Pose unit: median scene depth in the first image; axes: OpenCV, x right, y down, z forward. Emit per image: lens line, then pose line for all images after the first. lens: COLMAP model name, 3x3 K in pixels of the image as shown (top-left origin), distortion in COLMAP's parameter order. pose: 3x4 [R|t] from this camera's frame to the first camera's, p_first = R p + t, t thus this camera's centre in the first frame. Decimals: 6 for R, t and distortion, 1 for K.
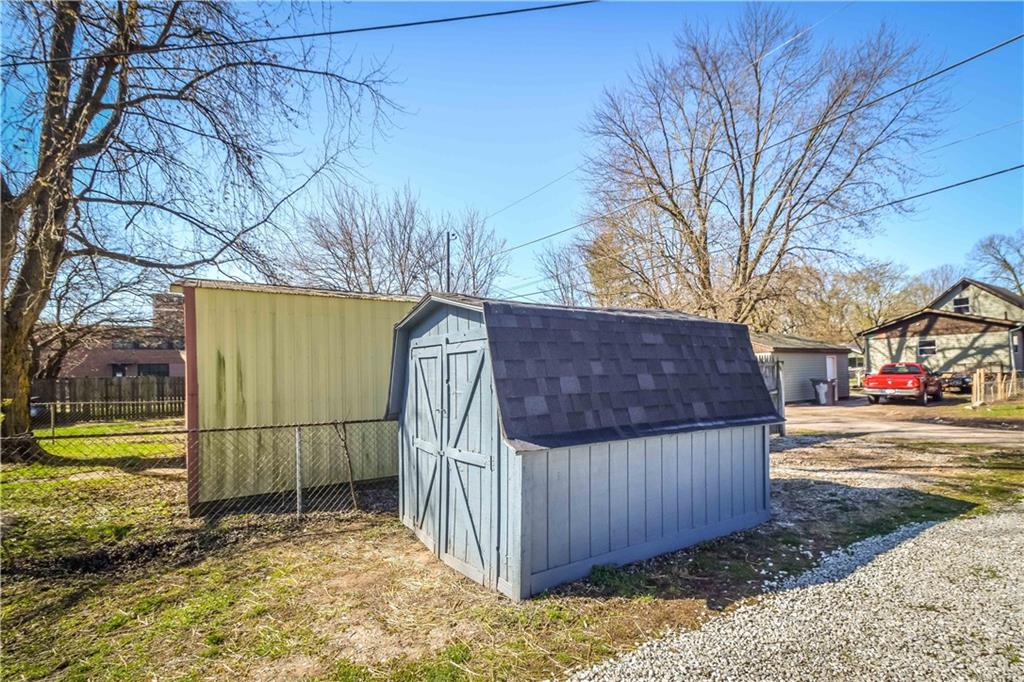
lens RADIAL K [[501.6, 0, 513.0], [0, 501.6, 373.8], [0, 0, 1]] dist [0.017754, 0.000249]
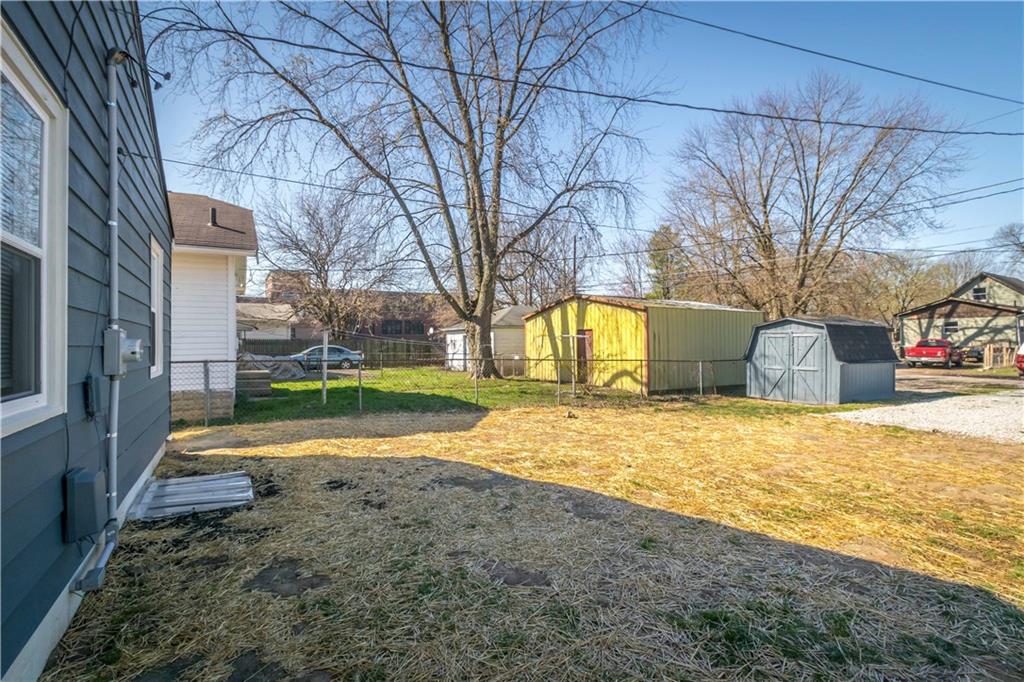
lens RADIAL K [[465.0, 0, 512.0], [0, 465.0, 341.0], [0, 0, 1]] dist [0.001950, 0.000031]
pose [[0.997517, 0.016533, -0.068458, -0.226998], [-0.016534, 0.999863, 0.000547, 0.001916], [0.068457, 0.000586, 0.997654, -0.272207]]
